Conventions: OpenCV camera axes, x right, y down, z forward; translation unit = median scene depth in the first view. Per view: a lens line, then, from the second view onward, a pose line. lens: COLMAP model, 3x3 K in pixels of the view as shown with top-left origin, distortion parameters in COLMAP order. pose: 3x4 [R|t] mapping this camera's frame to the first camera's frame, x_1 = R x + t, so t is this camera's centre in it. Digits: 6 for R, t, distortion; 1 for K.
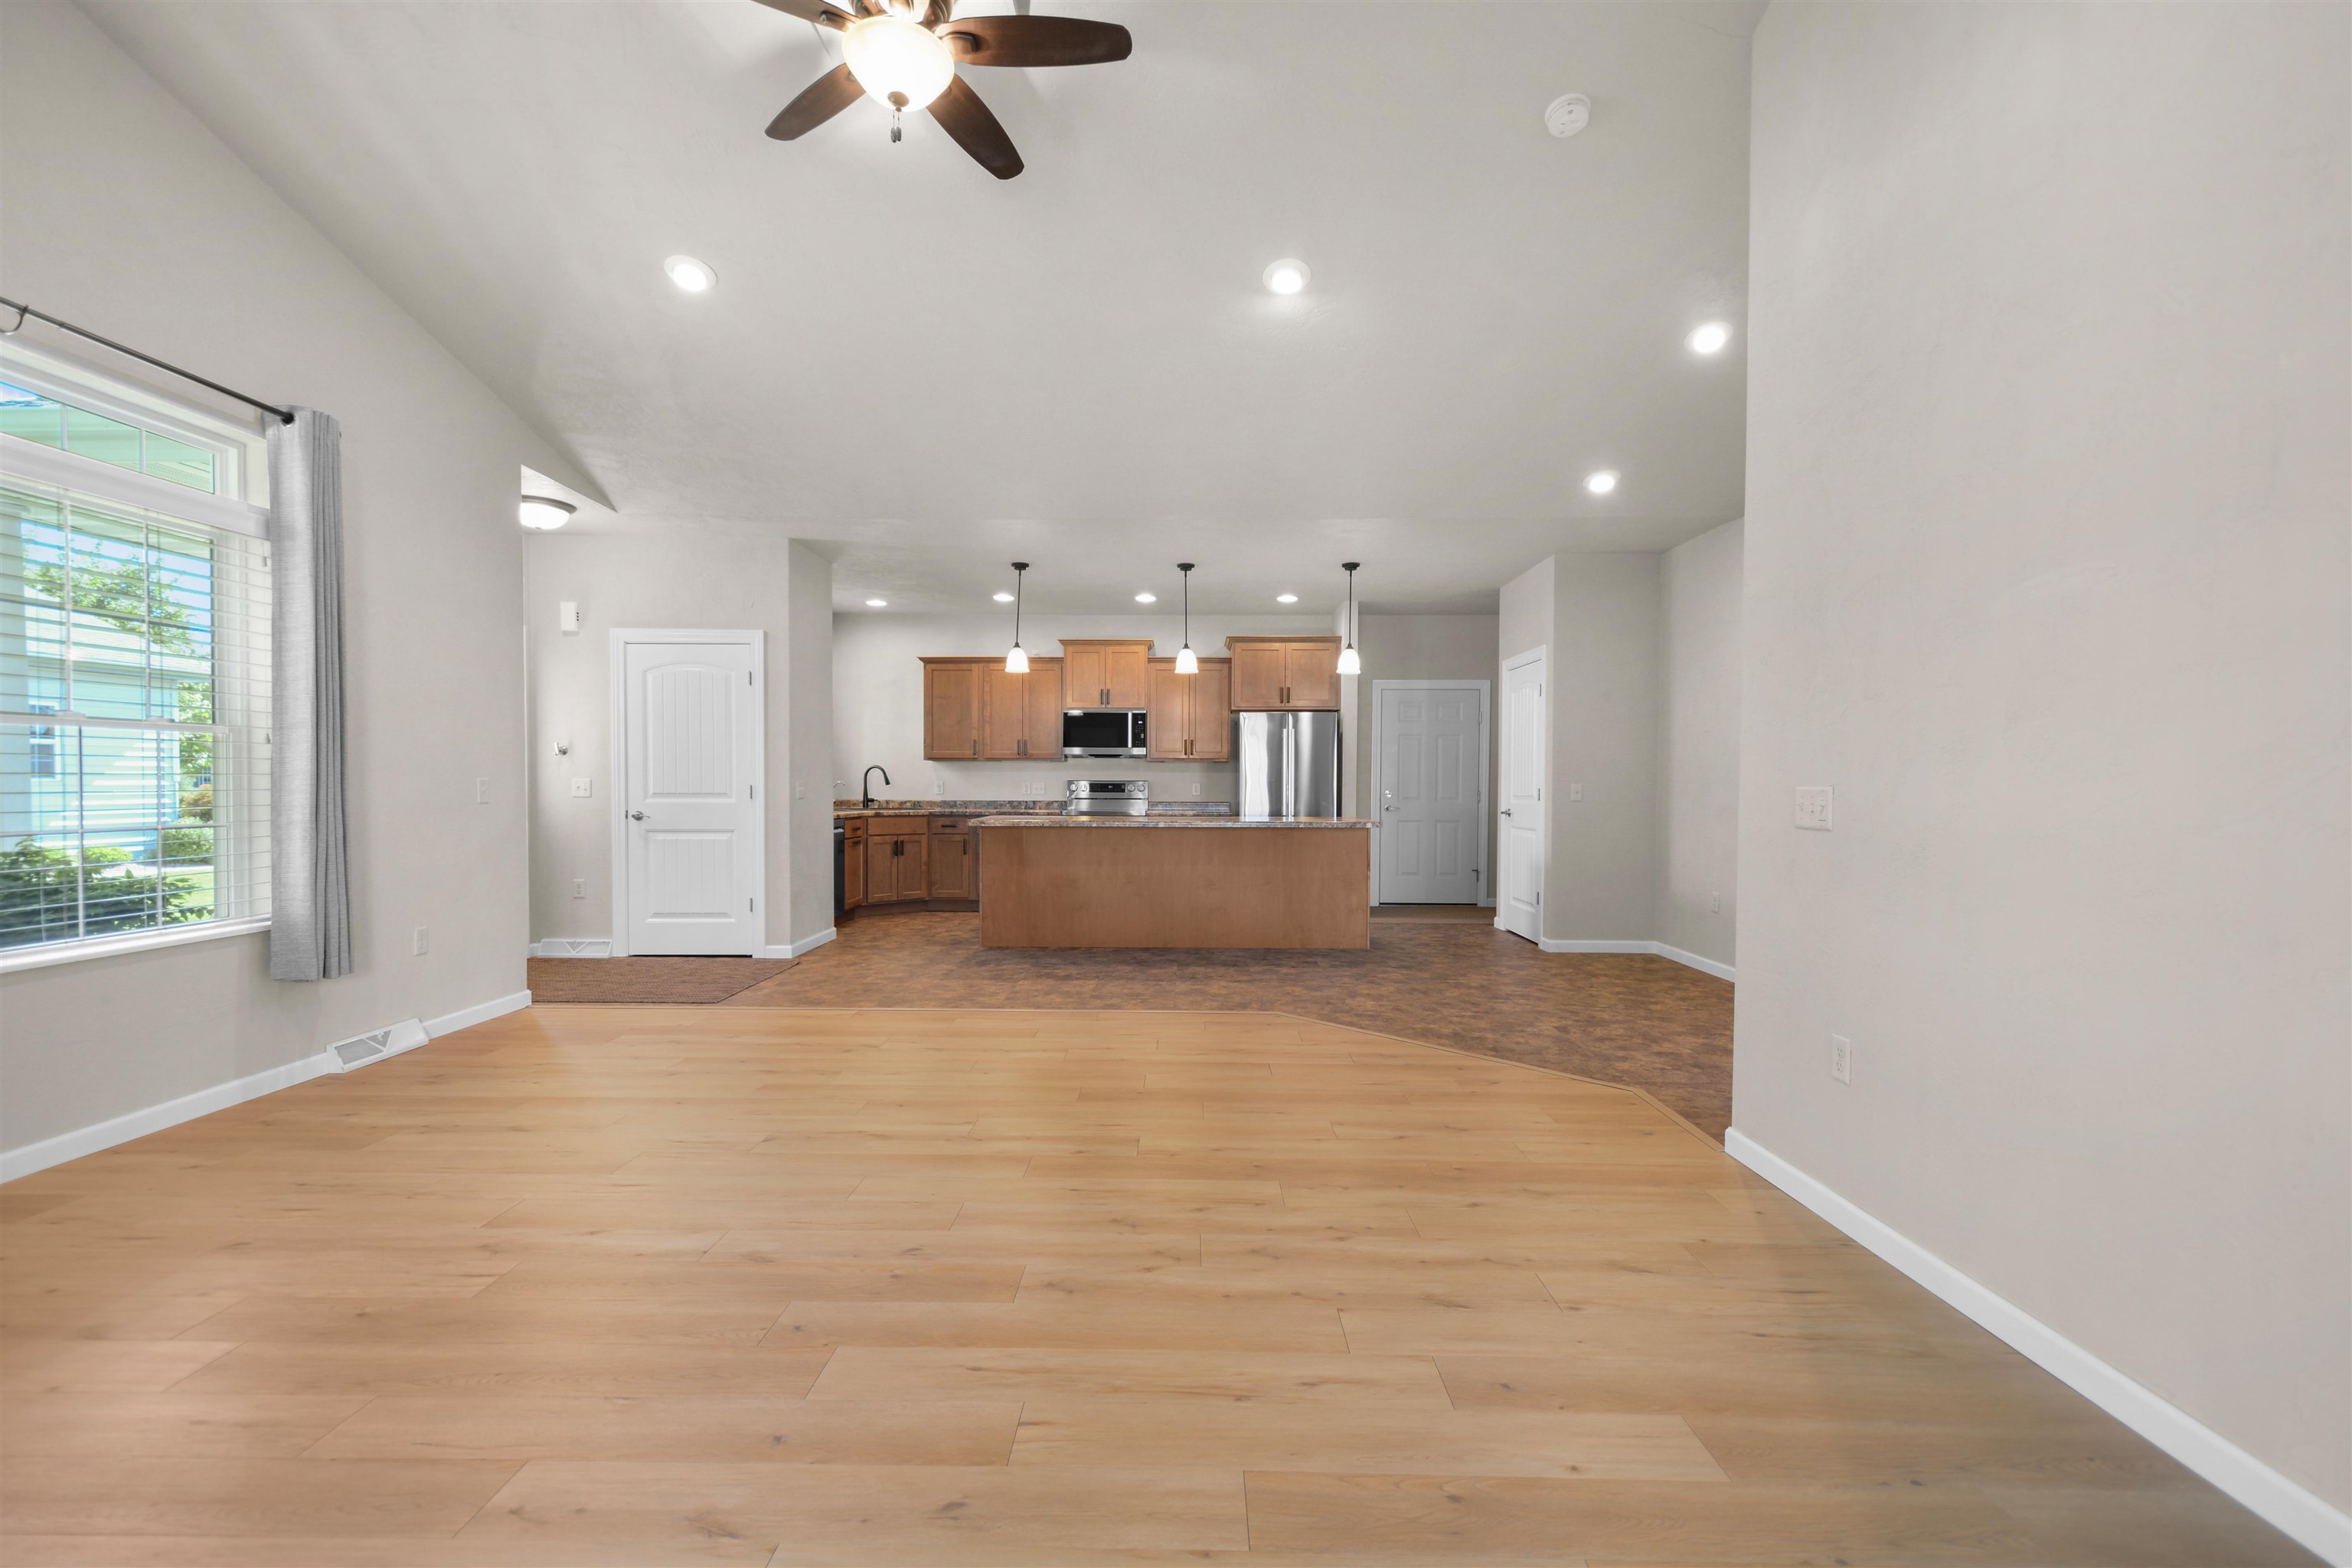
lens RADIAL K [[1045.5, 0, 1173.0], [0, 1045.5, 778.3], [0, 0, 1]] dist [0.009830, -0.000459]
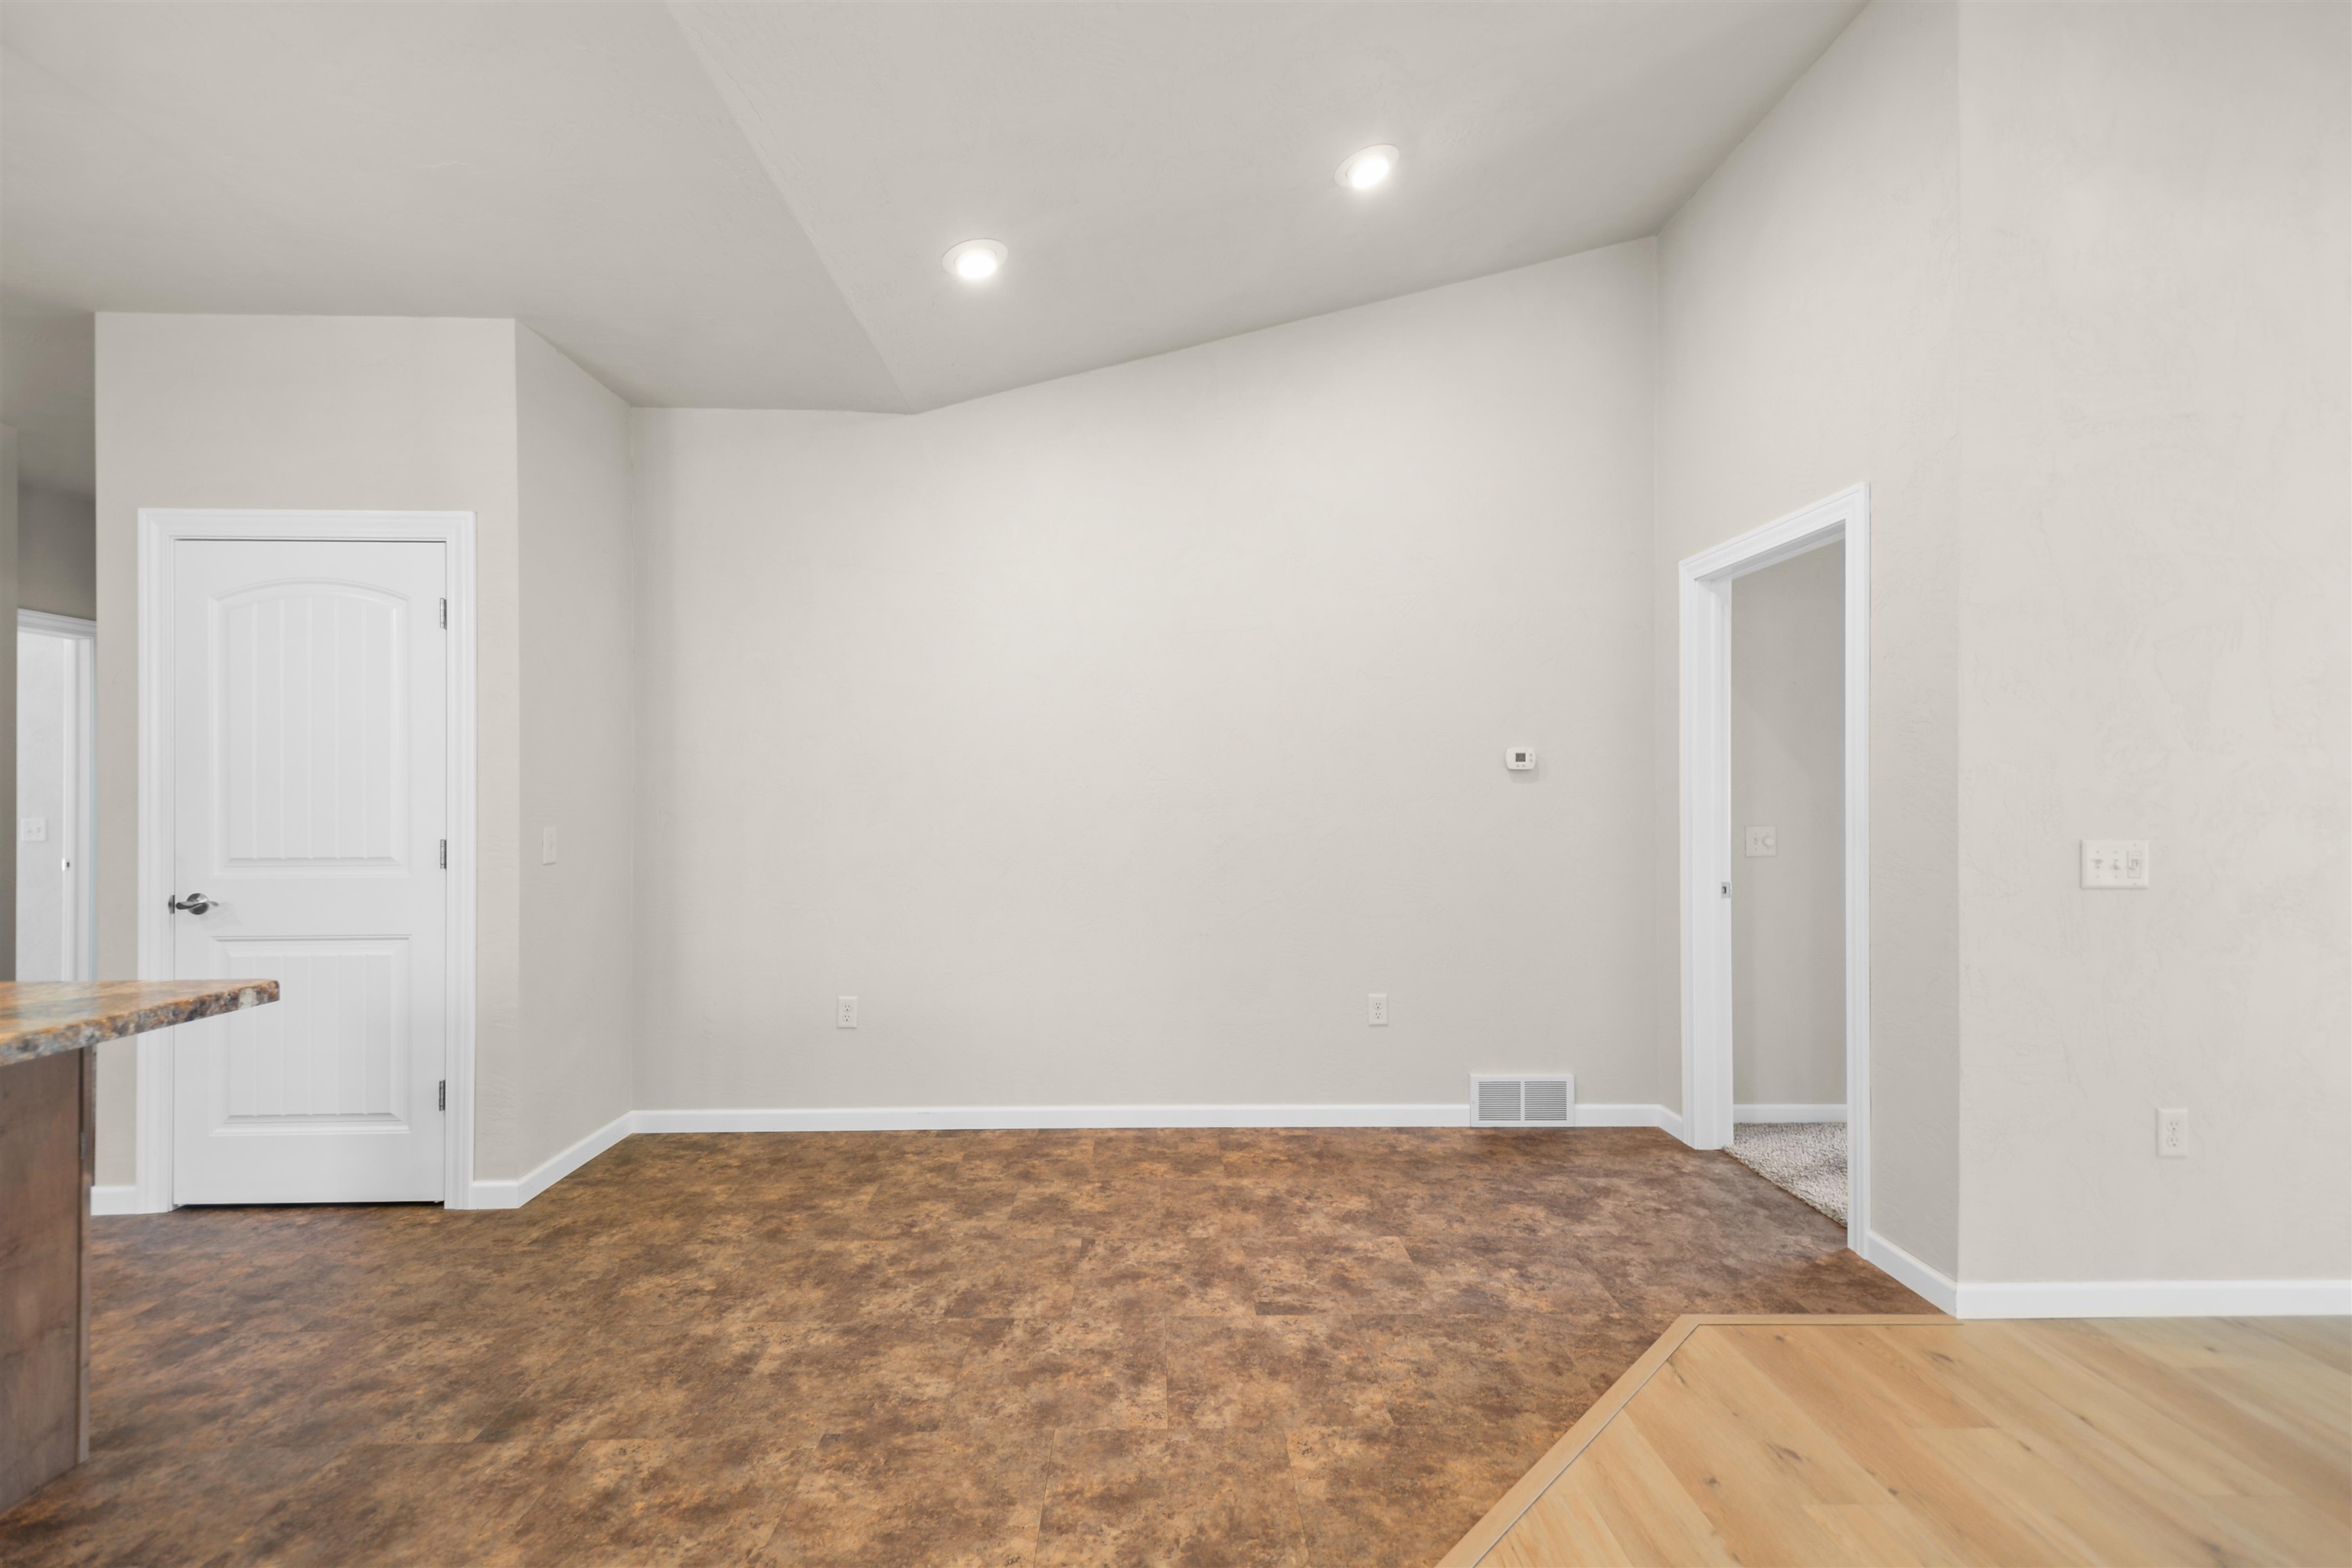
lens RADIAL K [[1045.5, 0, 1173.0], [0, 1045.5, 778.3], [0, 0, 1]] dist [0.009830, -0.000459]
pose [[-0.036878, 0.013441, 0.999229, -0.098209], [-0.003716, 0.999901, -0.013587, -0.011293], [-0.999313, -0.004214, -0.036824, 0.696883]]
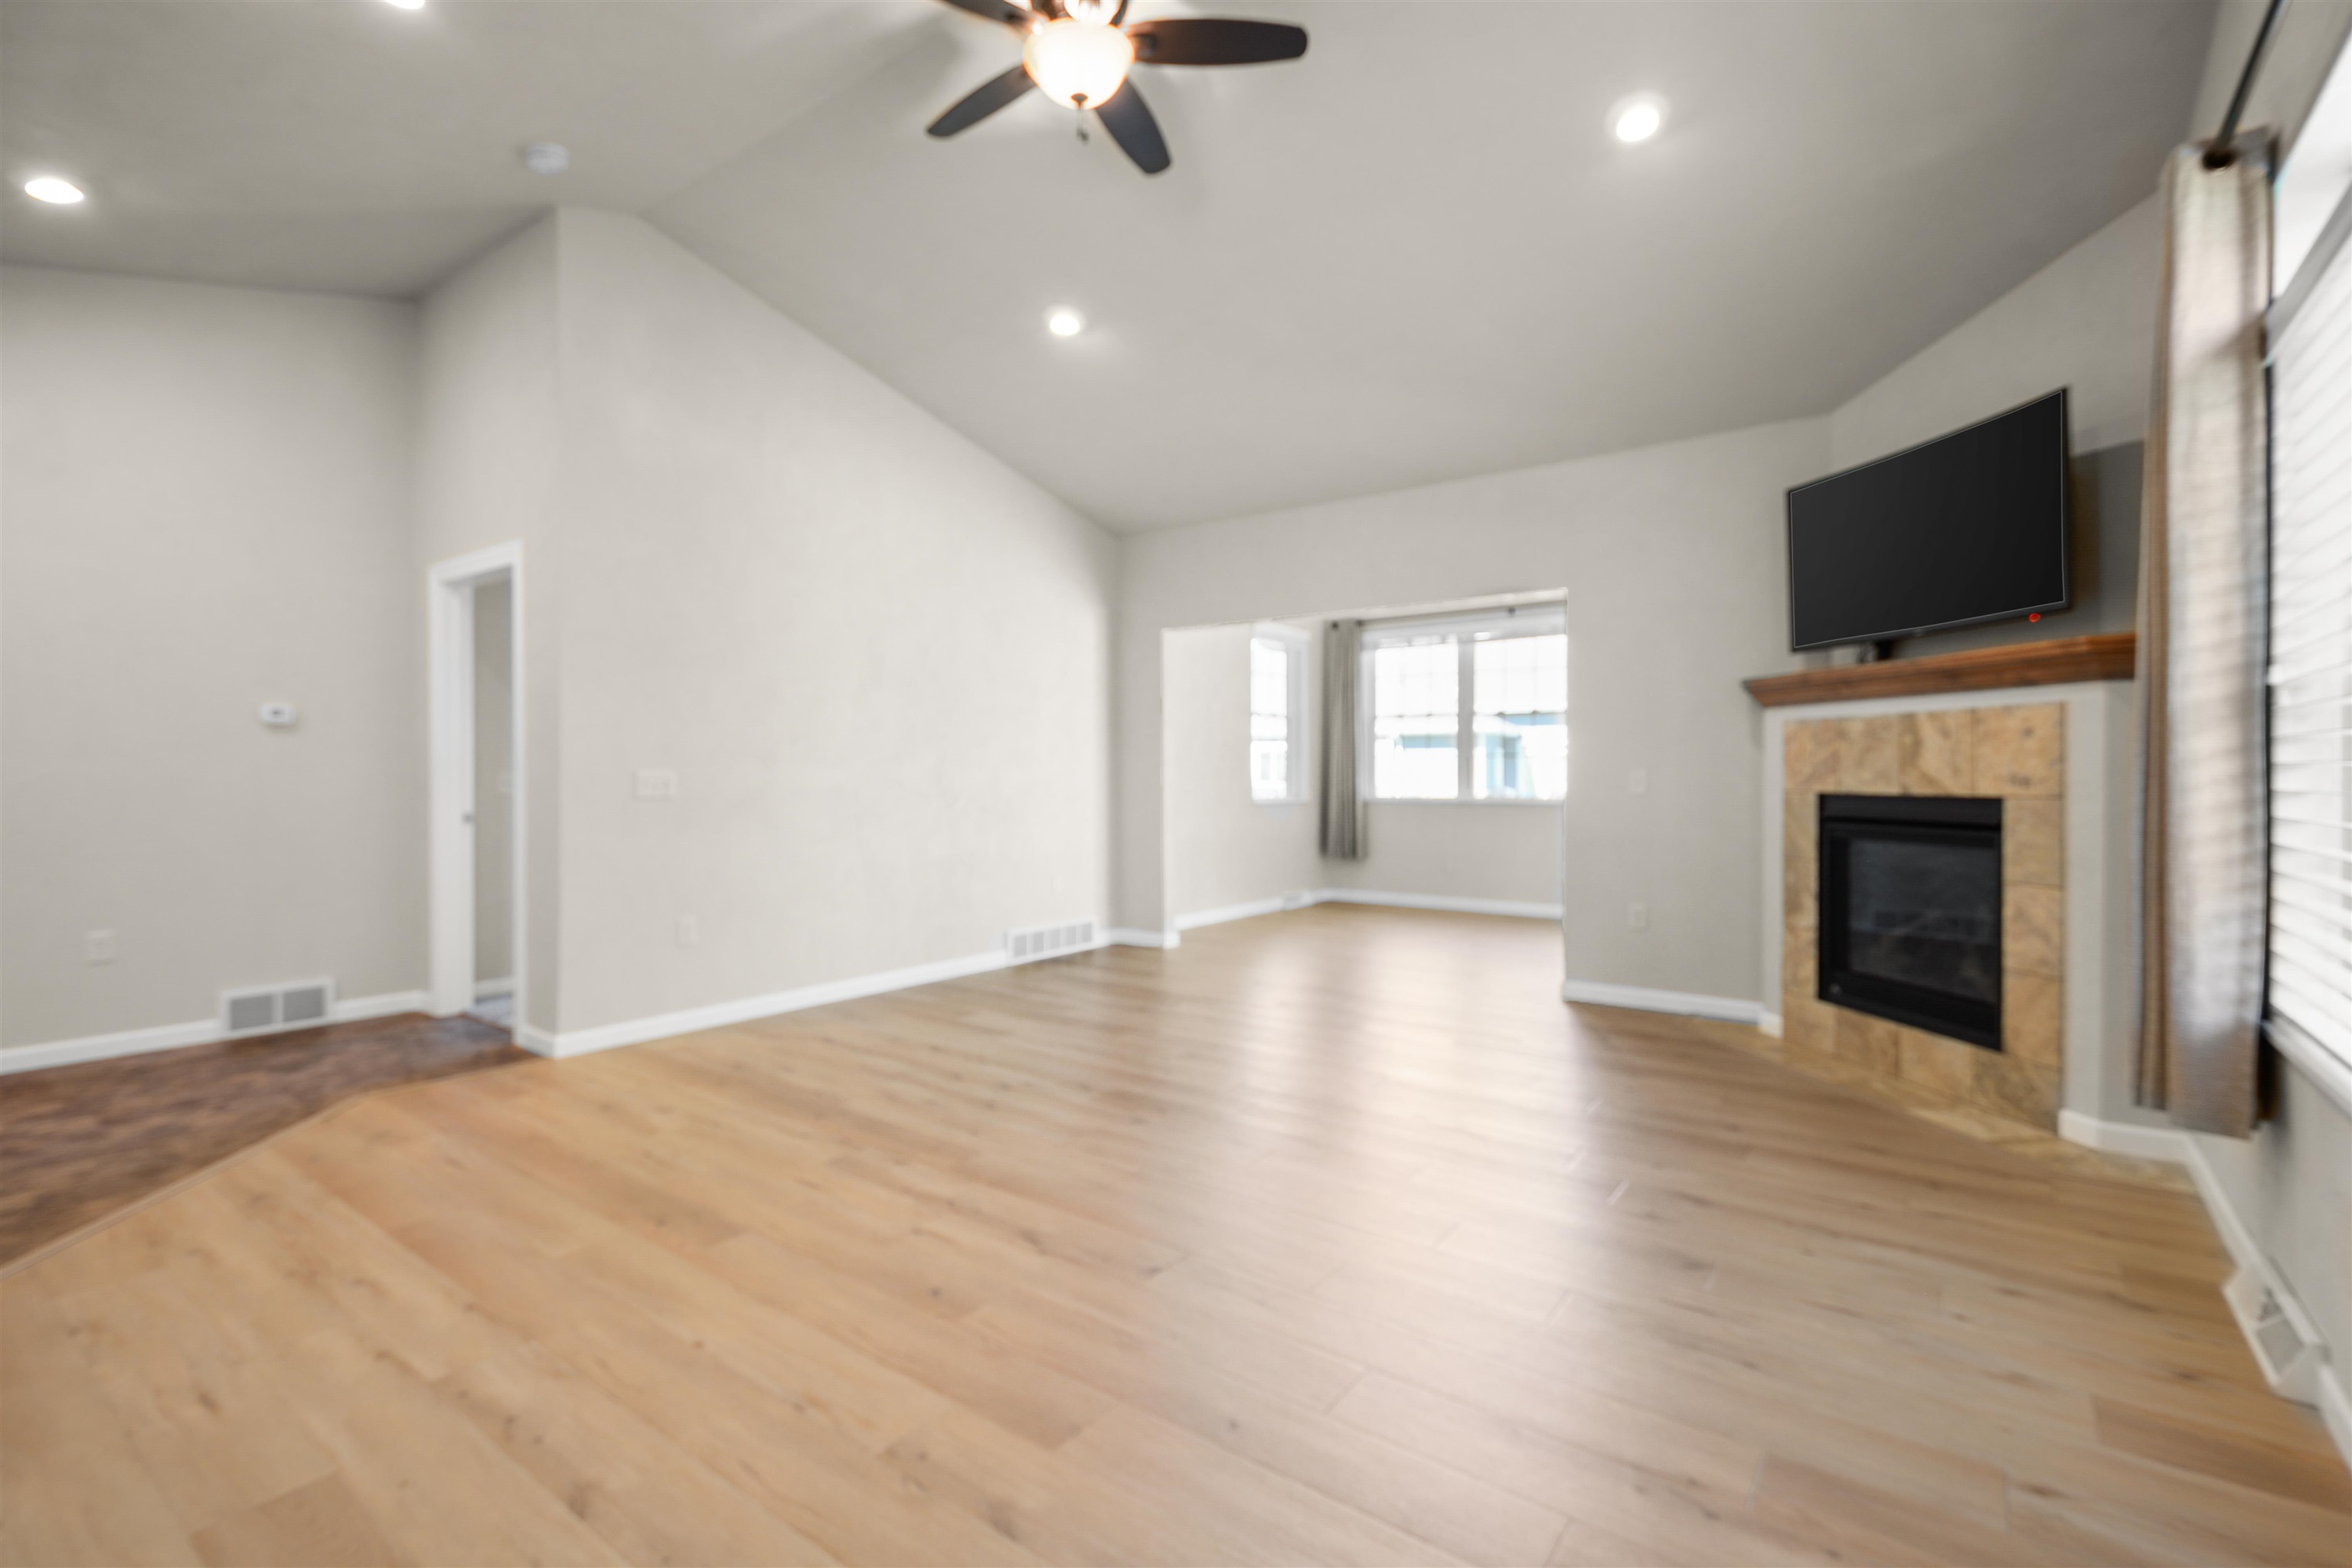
lens RADIAL K [[1045.5, 0, 1173.0], [0, 1045.5, 778.3], [0, 0, 1]] dist [0.009830, -0.000459]
pose [[-0.812661, -0.008775, 0.582671, -0.359641], [-0.008467, 0.999959, 0.003251, 0.001798], [-0.582675, -0.002291, -0.812702, 0.697042]]
